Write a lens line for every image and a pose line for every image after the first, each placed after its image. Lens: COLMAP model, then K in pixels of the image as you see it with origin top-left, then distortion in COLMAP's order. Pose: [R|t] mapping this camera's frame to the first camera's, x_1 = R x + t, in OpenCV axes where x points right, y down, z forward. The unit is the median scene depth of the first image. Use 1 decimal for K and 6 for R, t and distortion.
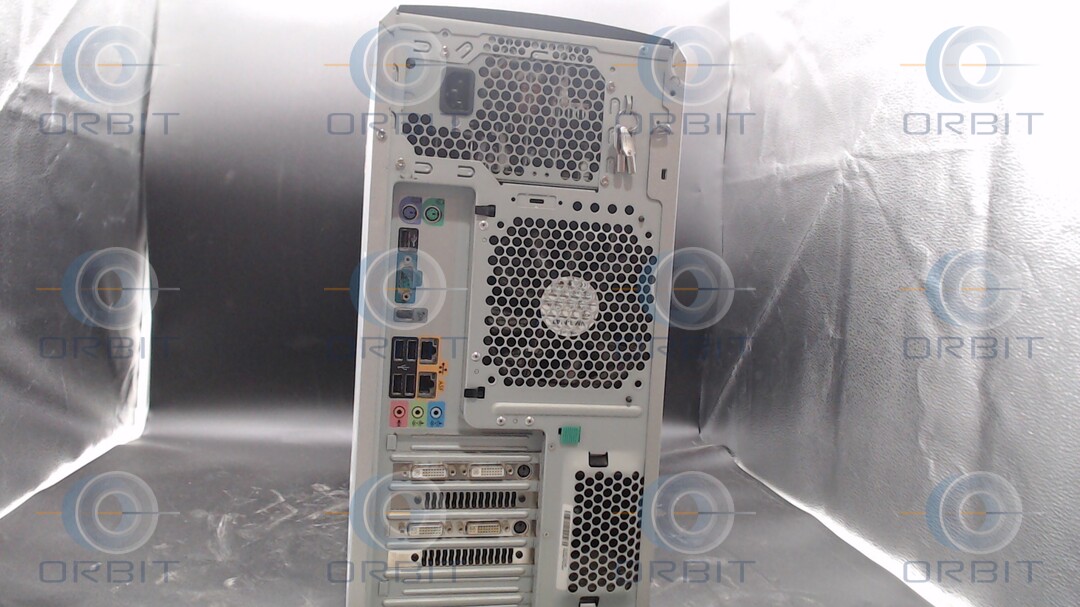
lens RADIAL K [[804.0, 0, 531.5], [0, 804.0, 296.8], [0, 0, 1]] dist [0.022937, -0.048585]
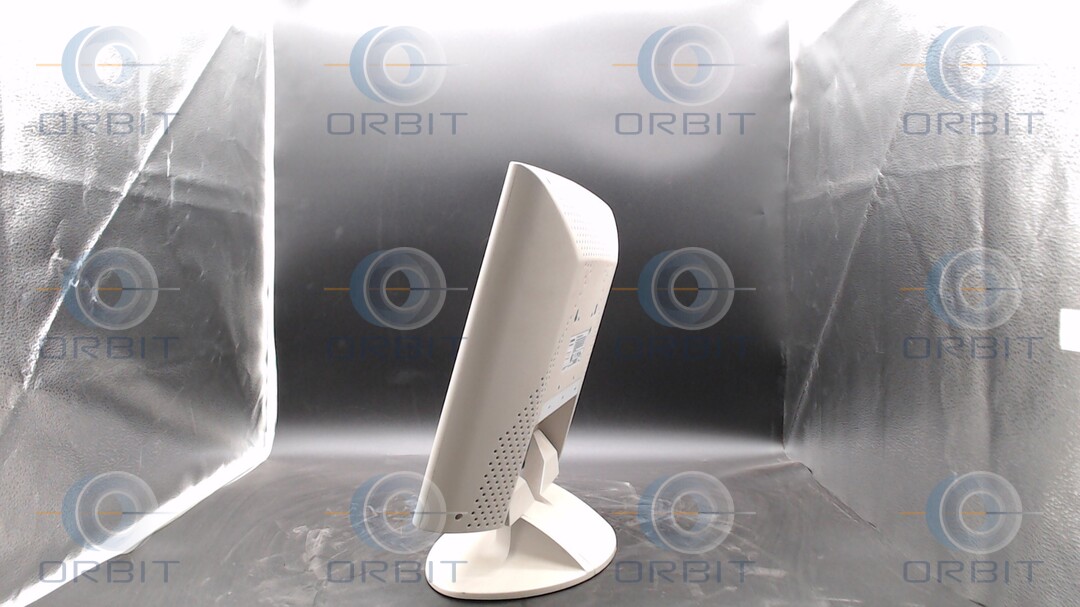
lens RADIAL K [[804.0, 0, 542.9], [0, 804.0, 299.9], [0, 0, 1]] dist [0.022937, -0.048585]
pose [[0.980542, -0.048164, -0.190309, 0.153709], [0.044591, 0.998740, -0.023019, -0.010829], [0.191178, 0.014085, 0.981454, -0.073924]]
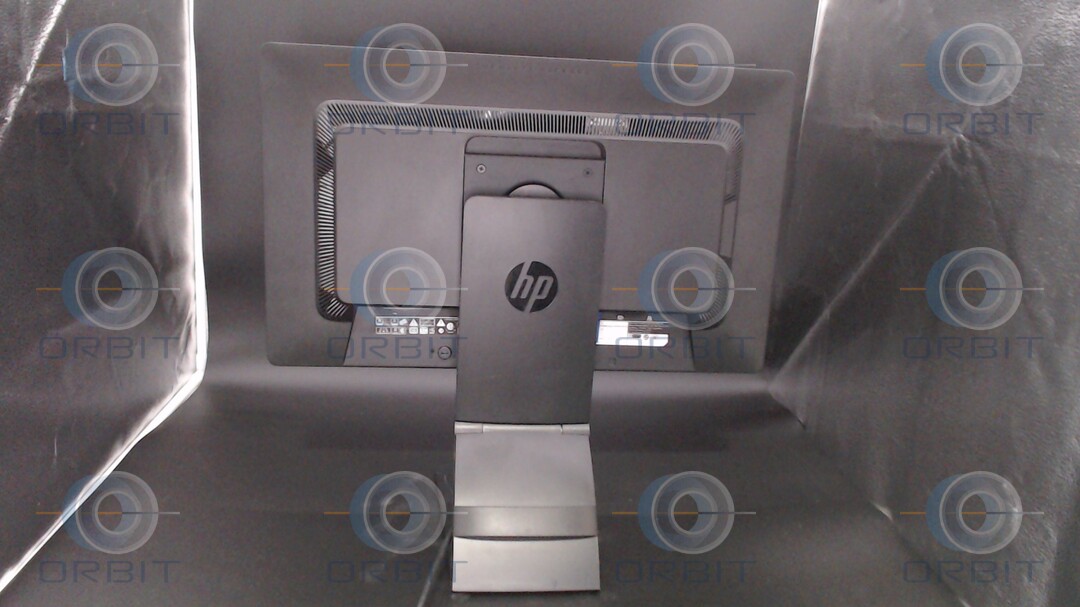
lens RADIAL K [[804.0, 0, 537.1], [0, 804.0, 291.2], [0, 0, 1]] dist [0.022937, -0.048585]
pose [[0.996055, 0.021634, -0.086063, 0.021065], [-0.004341, 0.980546, 0.196241, -0.169077], [0.088634, -0.195093, 0.976771, 0.084828]]
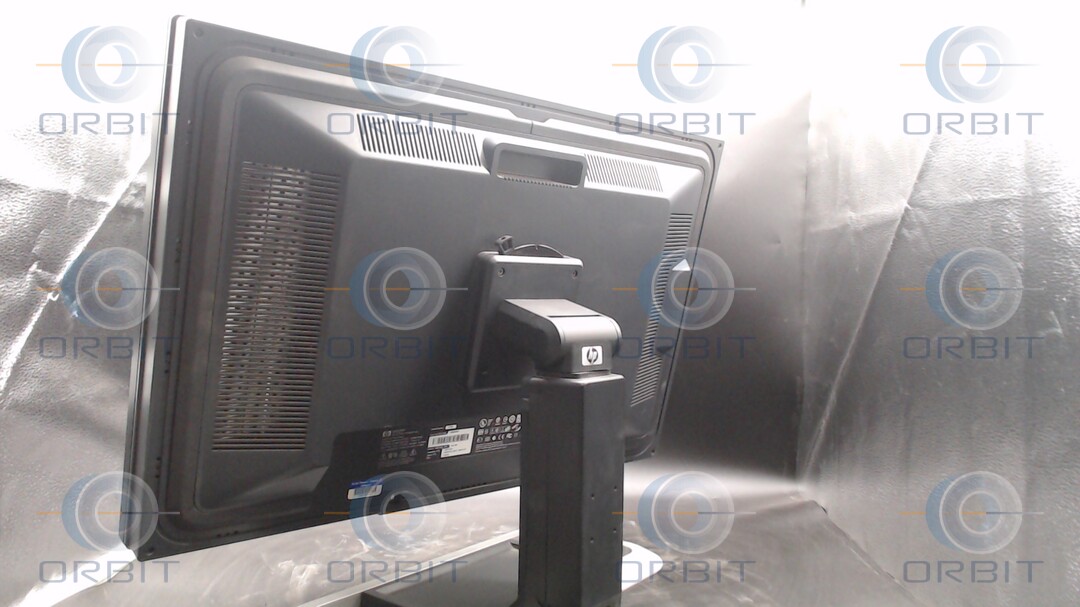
lens RADIAL K [[804.0, 0, 545.7], [0, 804.0, 297.1], [0, 0, 1]] dist [0.022937, -0.048585]
pose [[0.981968, -0.027394, -0.187054, 0.137638], [0.017334, 0.998324, -0.055208, -0.017340], [0.188253, 0.050970, 0.980797, -0.027236]]
